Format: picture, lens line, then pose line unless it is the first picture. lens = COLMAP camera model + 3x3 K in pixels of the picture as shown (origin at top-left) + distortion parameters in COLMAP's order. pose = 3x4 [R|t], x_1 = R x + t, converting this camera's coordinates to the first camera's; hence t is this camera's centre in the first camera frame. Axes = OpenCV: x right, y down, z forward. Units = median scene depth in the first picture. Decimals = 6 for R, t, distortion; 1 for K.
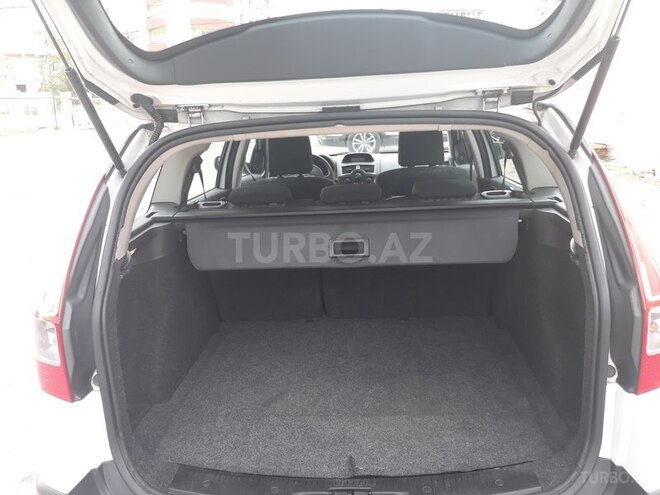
lens RADIAL K [[560.9, 0, 330.0], [0, 560.9, 247.5], [0, 0, 1]] dist [-0.003205, -0.001315]
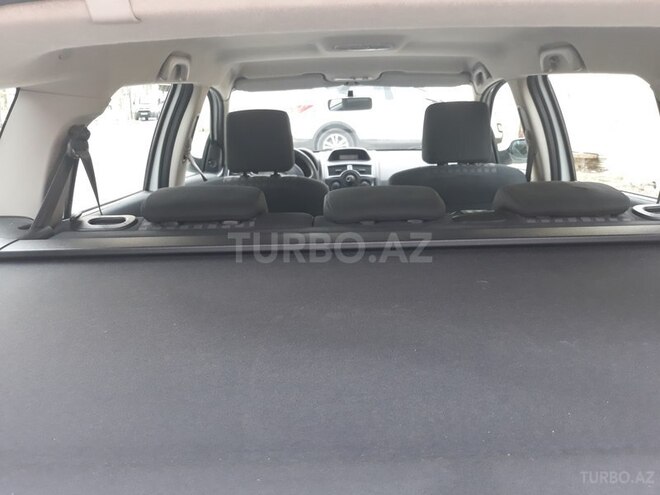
lens RADIAL K [[560.9, 0, 330.0], [0, 560.9, 247.5], [0, 0, 1]] dist [-0.003205, -0.001315]
pose [[0.997649, 0.011222, 0.067608, -0.031877], [-0.010226, 0.999834, -0.015052, -0.033303], [-0.067766, 0.014325, 0.997598, 0.339093]]
